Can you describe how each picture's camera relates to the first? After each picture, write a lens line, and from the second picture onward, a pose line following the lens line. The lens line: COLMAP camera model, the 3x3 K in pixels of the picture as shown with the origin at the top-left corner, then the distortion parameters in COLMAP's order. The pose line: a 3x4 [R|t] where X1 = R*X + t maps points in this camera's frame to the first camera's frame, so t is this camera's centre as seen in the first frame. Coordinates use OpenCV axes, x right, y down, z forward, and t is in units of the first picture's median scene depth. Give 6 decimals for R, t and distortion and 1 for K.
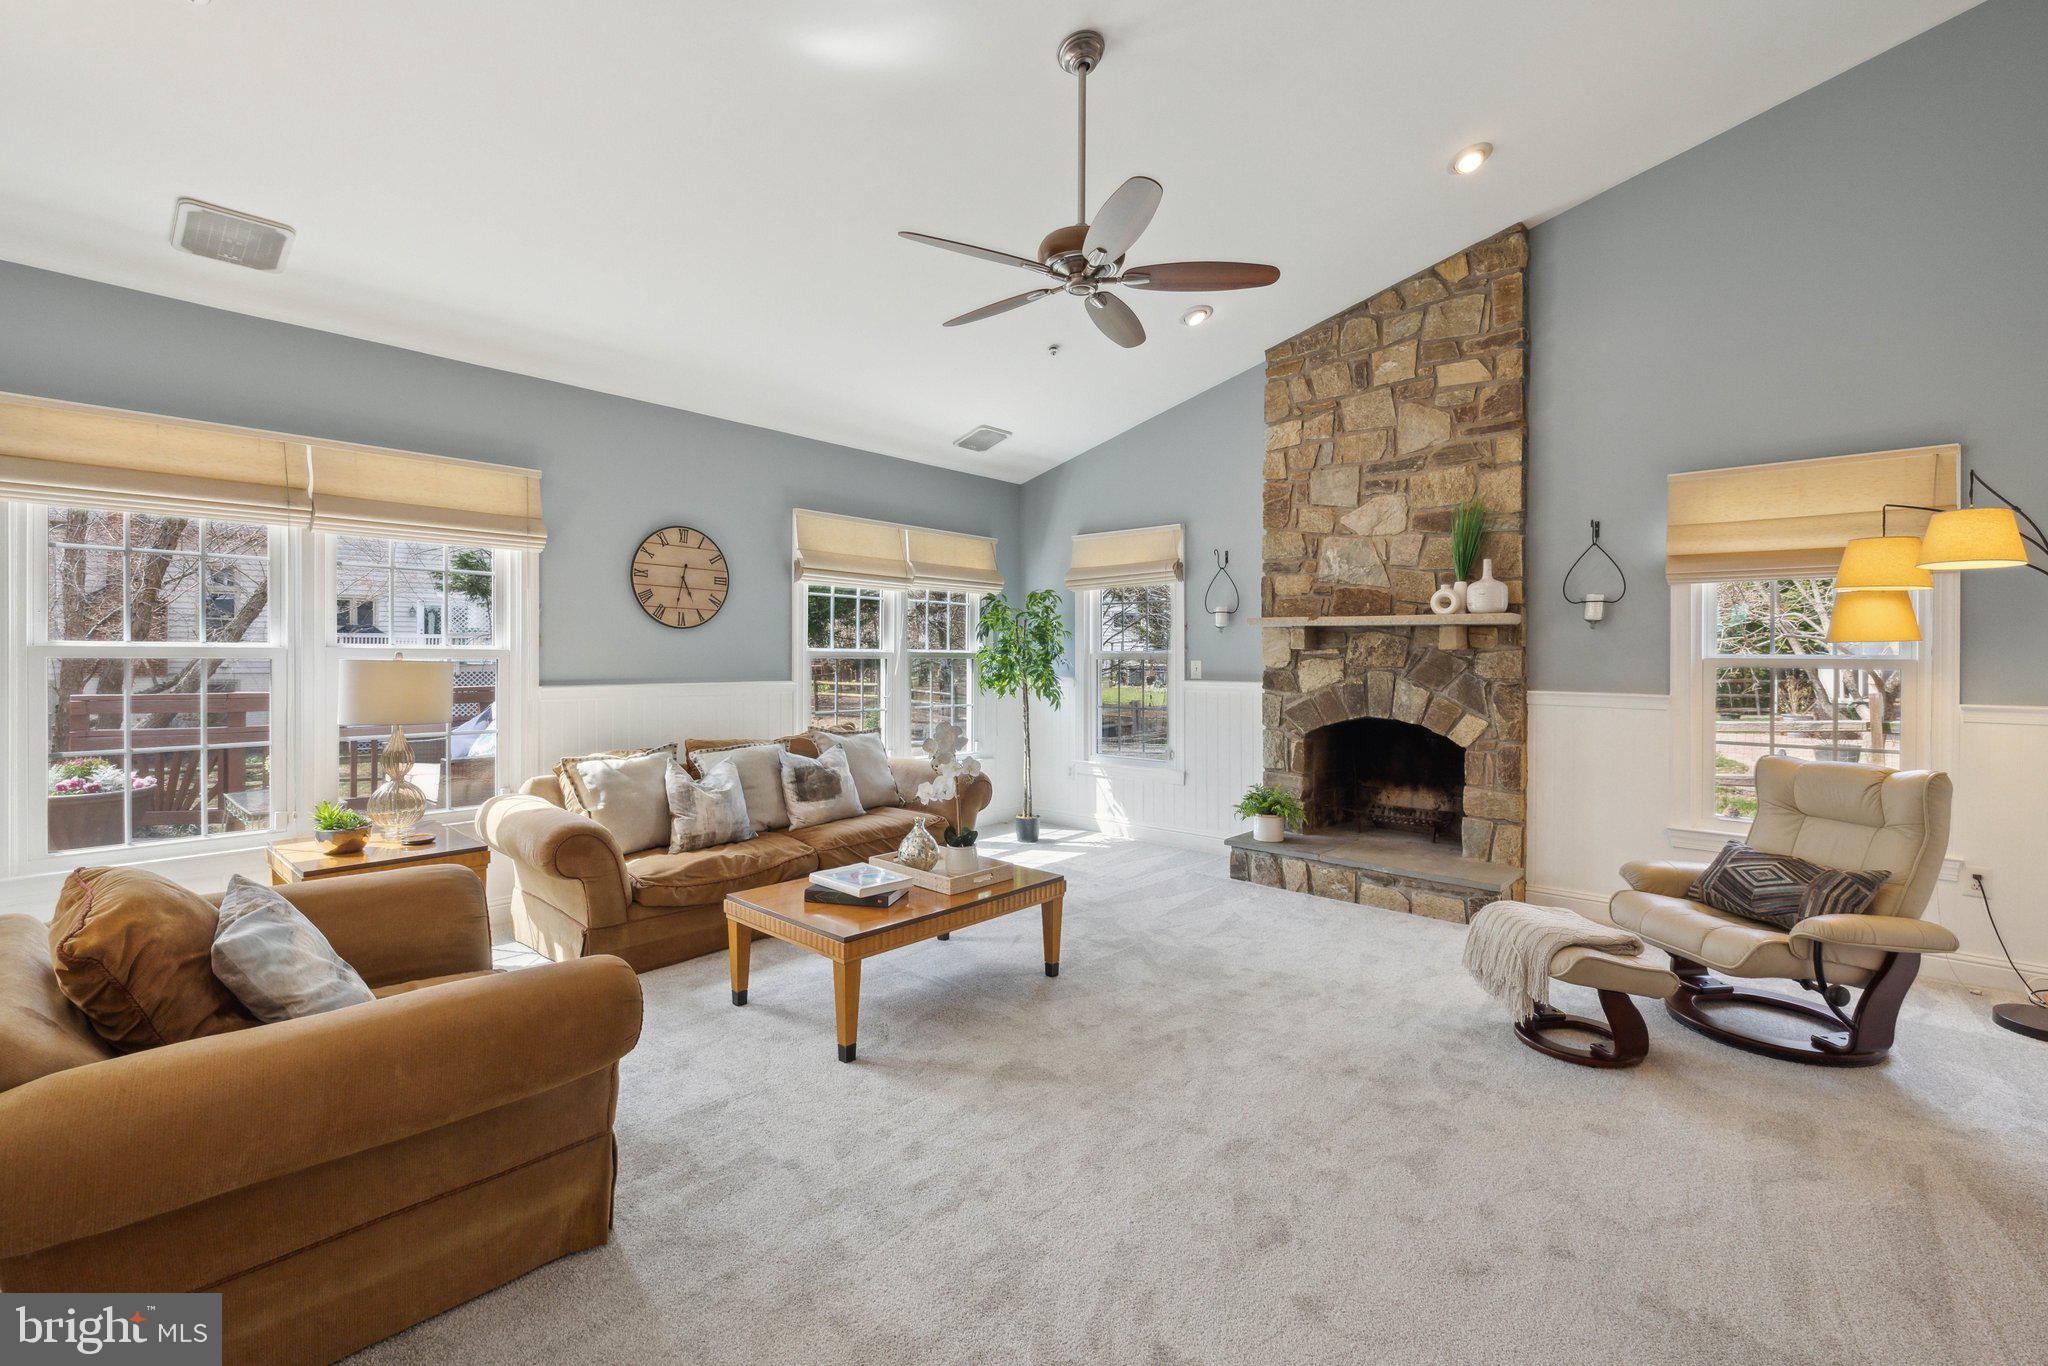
lens RADIAL K [[888.0, 0, 1022.1], [0, 888.0, 651.3], [0, 0, 1]] dist [0.000489, -0.000058]
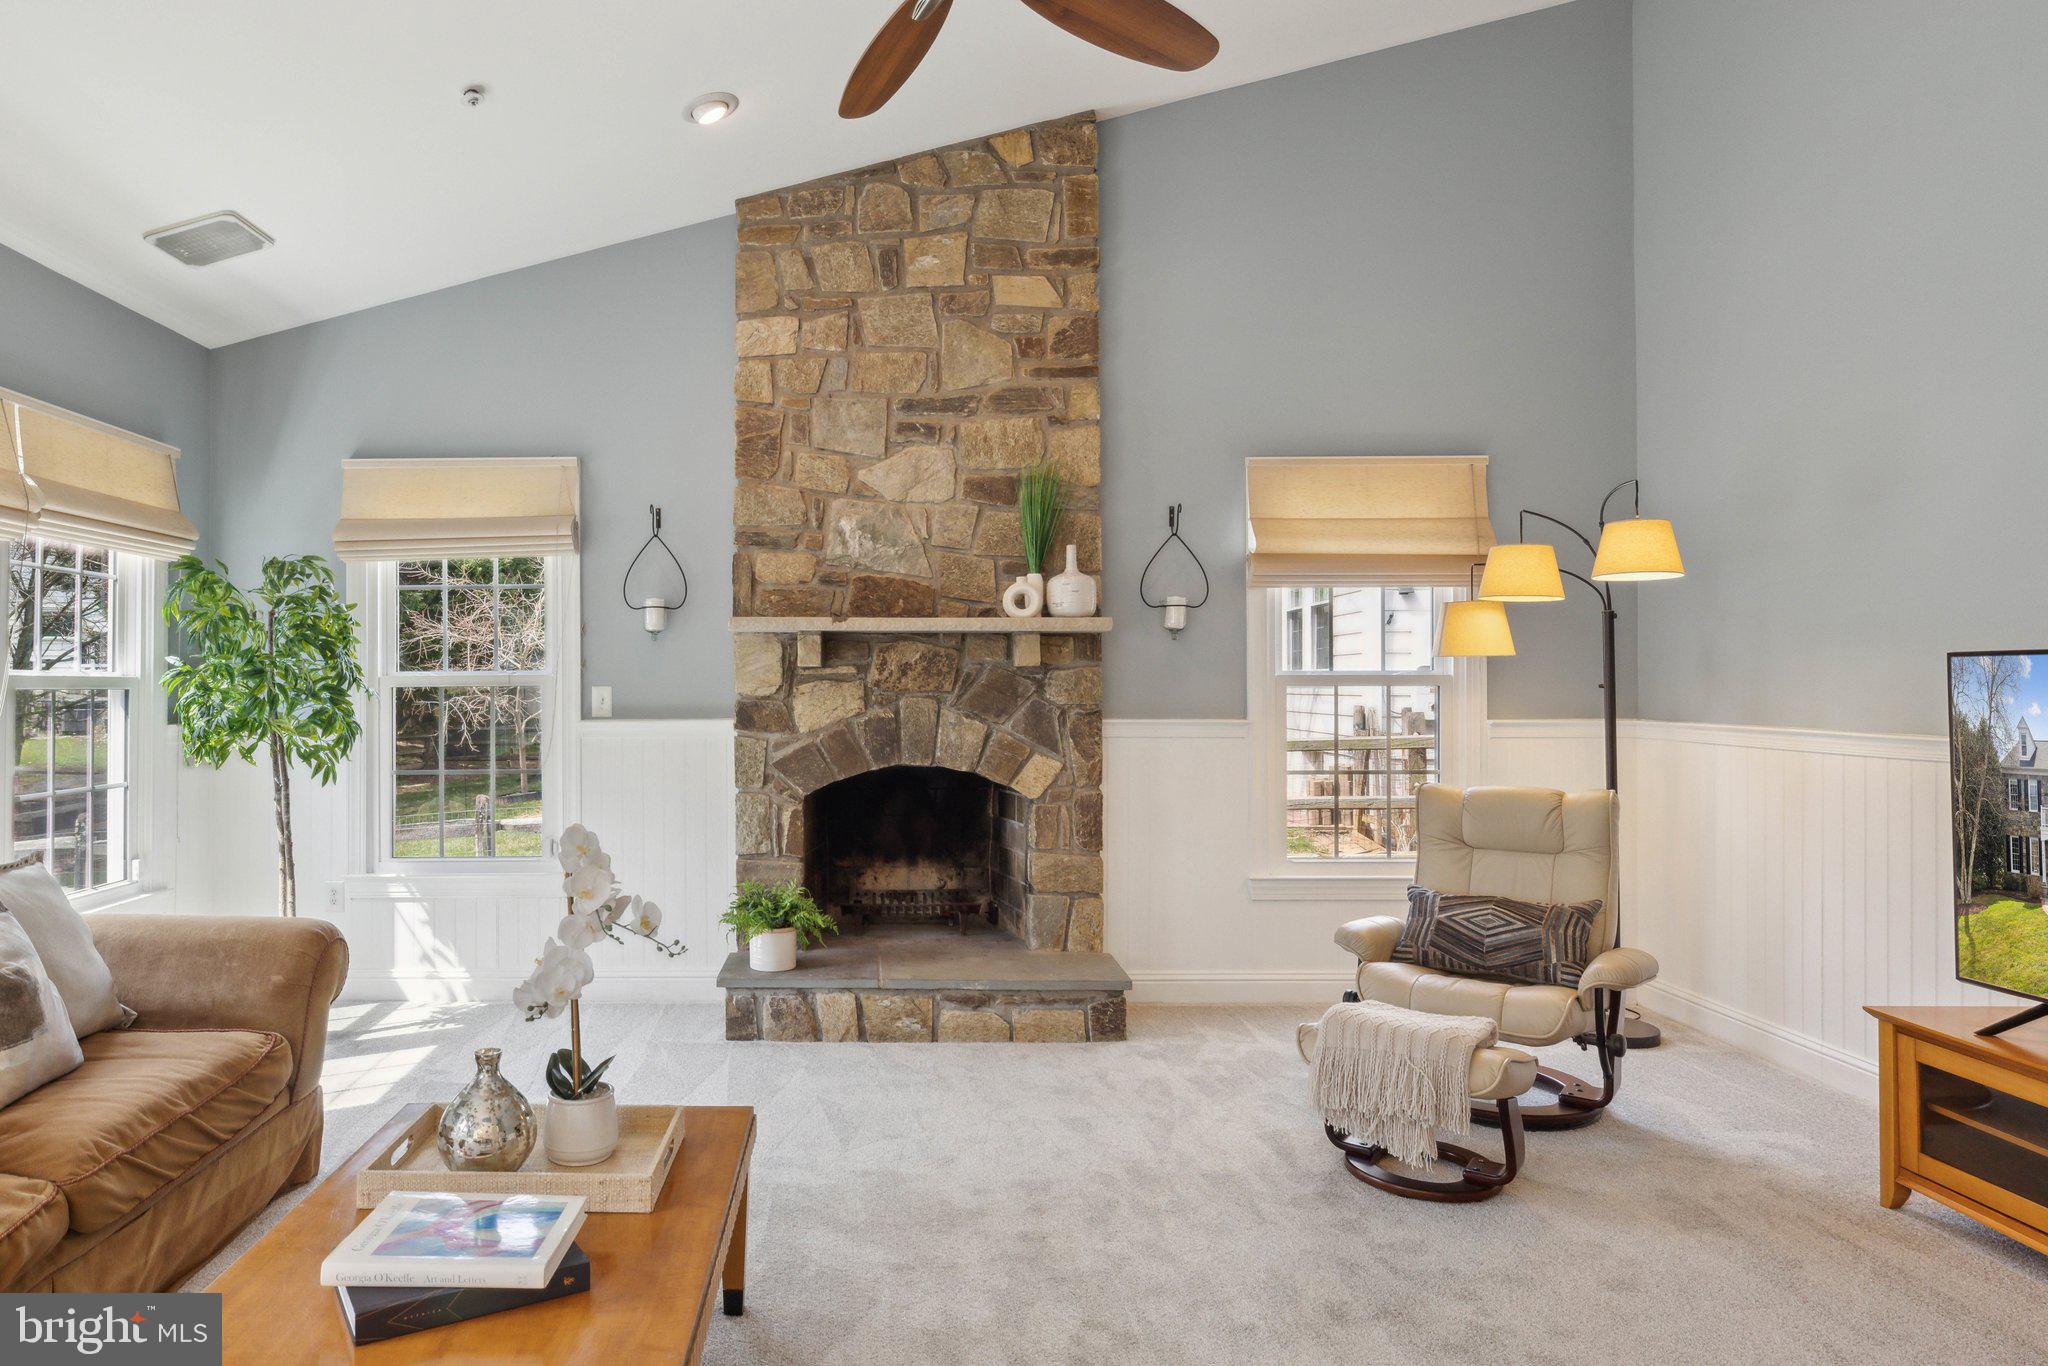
lens RADIAL K [[1247.9, 0, 849.5], [0, 1247.9, 653.4], [0, 0, 1]] dist [0.001652, 0.001020]
pose [[0.752152, 0.004834, 0.658972, -0.279565], [0.005989, 0.999882, -0.014171, 0.001147], [-0.658963, 0.014605, 0.752034, 0.303378]]
